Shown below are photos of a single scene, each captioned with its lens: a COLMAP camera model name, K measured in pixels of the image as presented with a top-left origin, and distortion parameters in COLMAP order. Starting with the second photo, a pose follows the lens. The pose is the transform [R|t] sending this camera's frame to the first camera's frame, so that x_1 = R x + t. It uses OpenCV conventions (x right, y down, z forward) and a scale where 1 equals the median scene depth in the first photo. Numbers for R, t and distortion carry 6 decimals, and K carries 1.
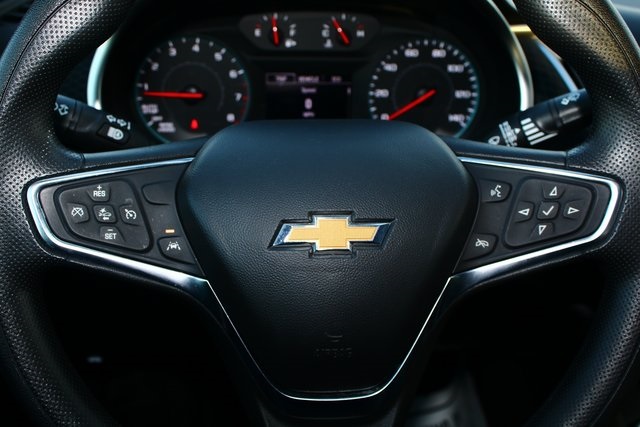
lens RADIAL K [[711.8, 0, 320.0], [0, 711.8, 213.5], [0, 0, 1]] dist [-0.095627, -0.001914]
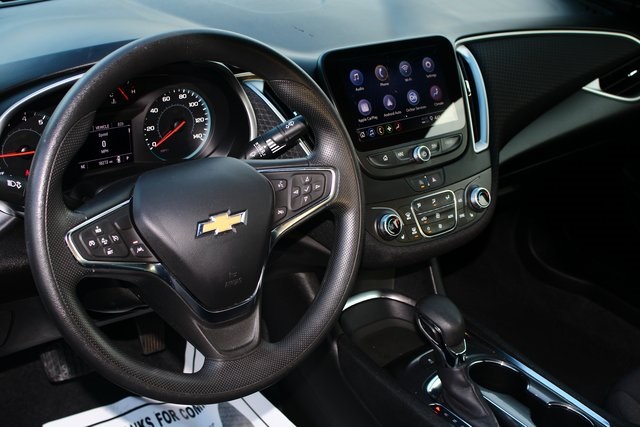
lens RADIAL K [[867.7, 0, 320.0], [0, 867.7, 213.5], [0, 0, 1]] dist [0.009059, 0.001670]
pose [[0.819807, -0.214941, 0.530771, -0.632056], [0.188216, 0.976526, 0.104743, -0.121950], [-0.540825, 0.014030, 0.841018, -0.718506]]
